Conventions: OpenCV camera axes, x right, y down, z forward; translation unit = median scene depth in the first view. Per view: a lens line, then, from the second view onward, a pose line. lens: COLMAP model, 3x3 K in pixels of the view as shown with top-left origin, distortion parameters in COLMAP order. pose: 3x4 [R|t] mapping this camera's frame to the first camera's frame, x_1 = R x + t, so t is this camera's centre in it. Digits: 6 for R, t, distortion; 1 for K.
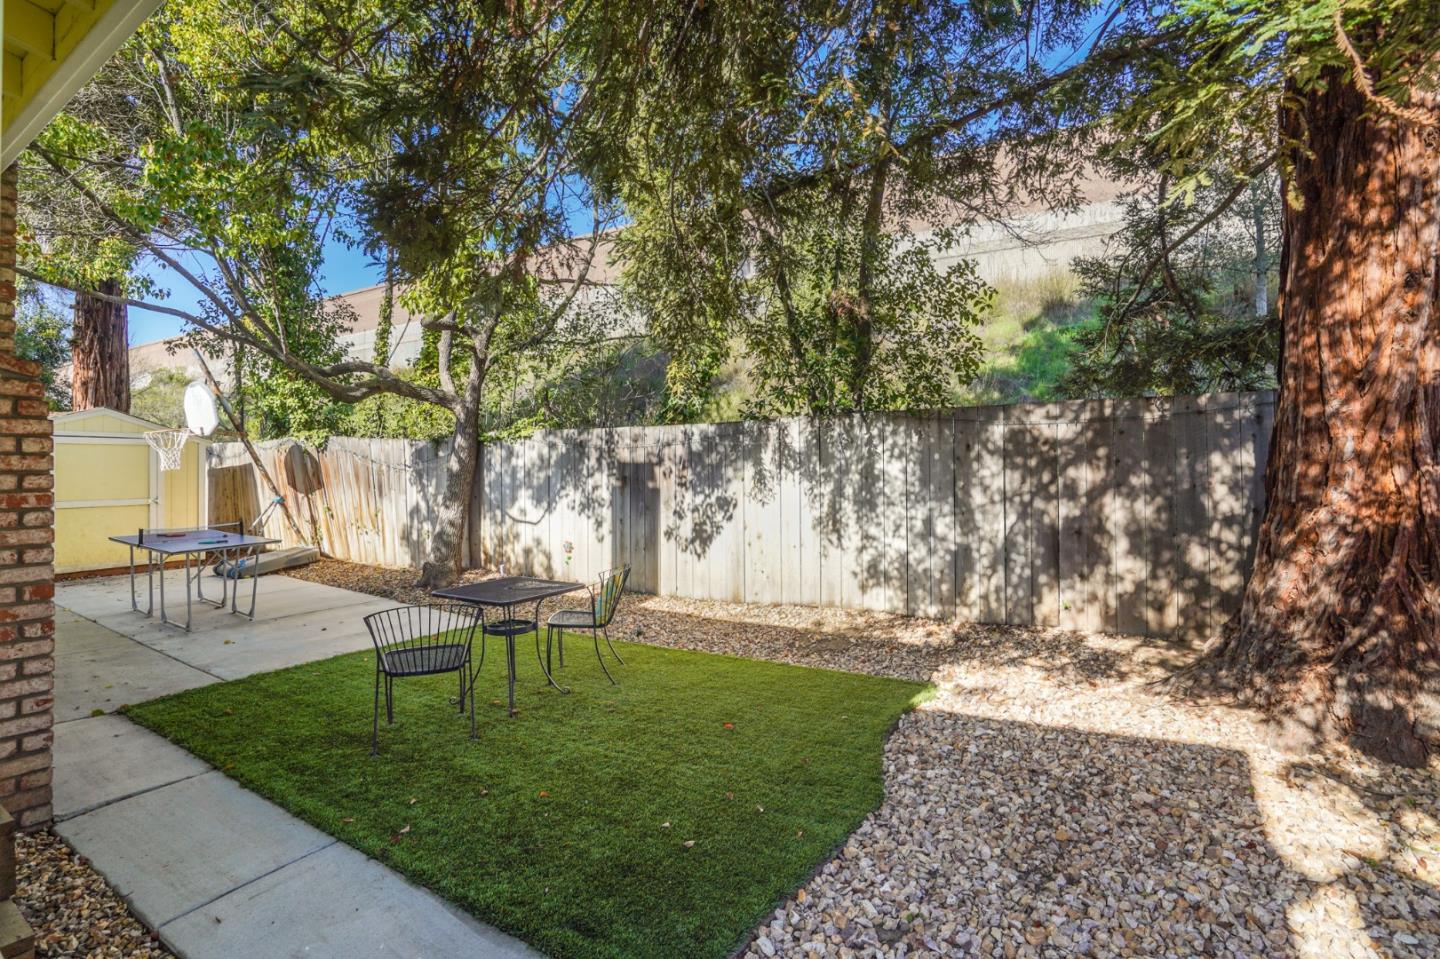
lens RADIAL K [[660.1, 0, 709.8], [0, 660.1, 466.1], [0, 0, 1]] dist [-0.001372, 0.000382]
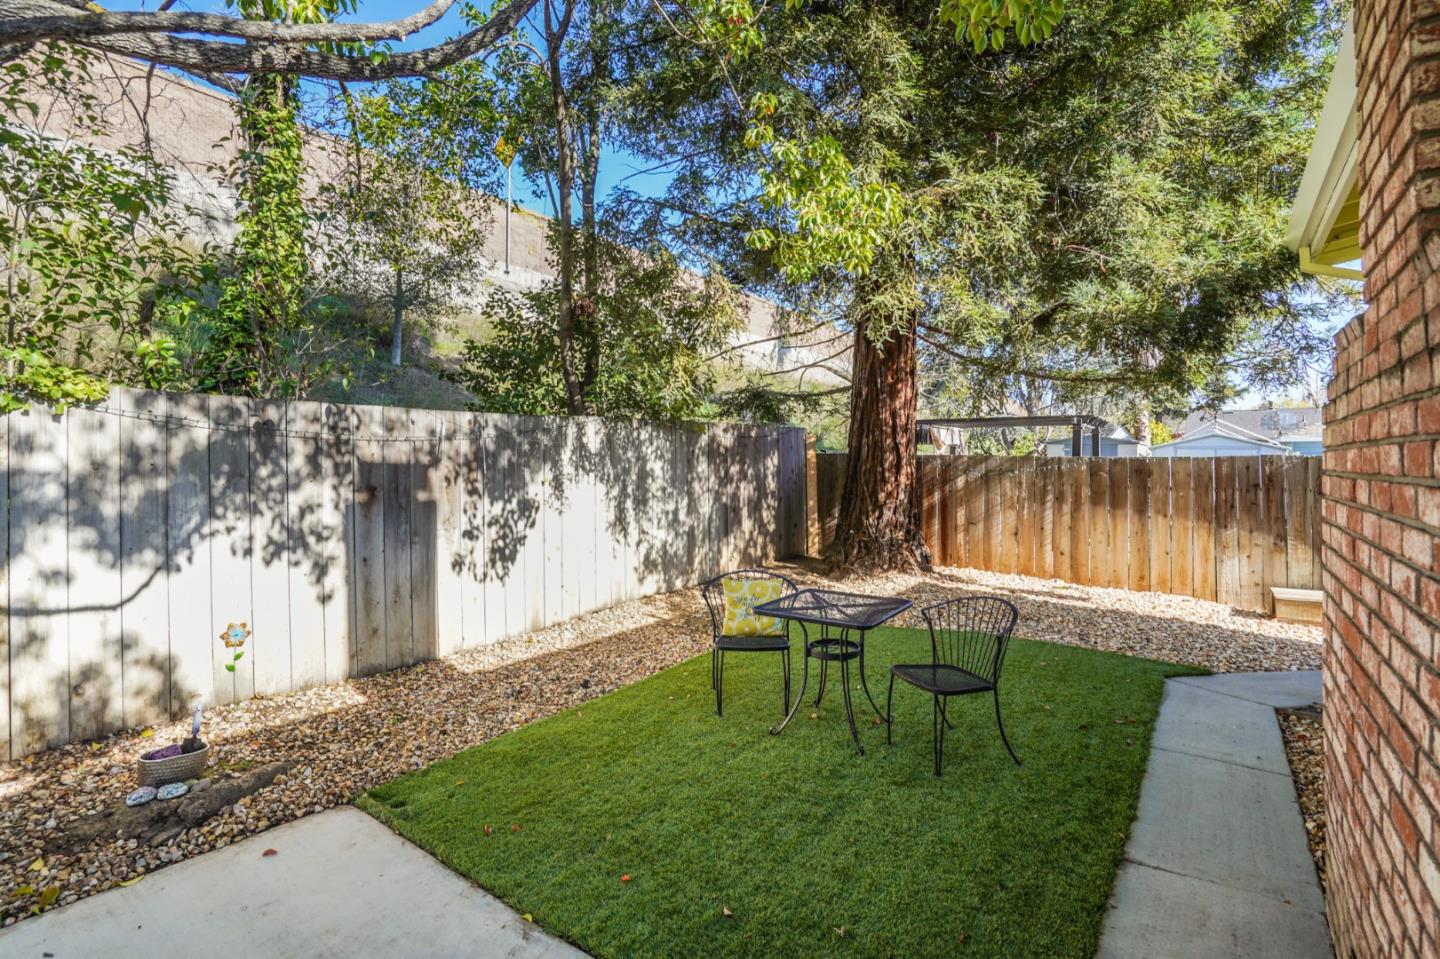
lens RADIAL K [[684.9, 0, 713.3], [0, 684.9, 478.2], [0, 0, 1]] dist [-0.061229, 0.024876]
pose [[0.063201, -0.028486, 0.997594, -0.778431], [-0.005884, 0.999565, 0.028915, -0.012250], [-0.997983, -0.007697, 0.063006, 0.681644]]
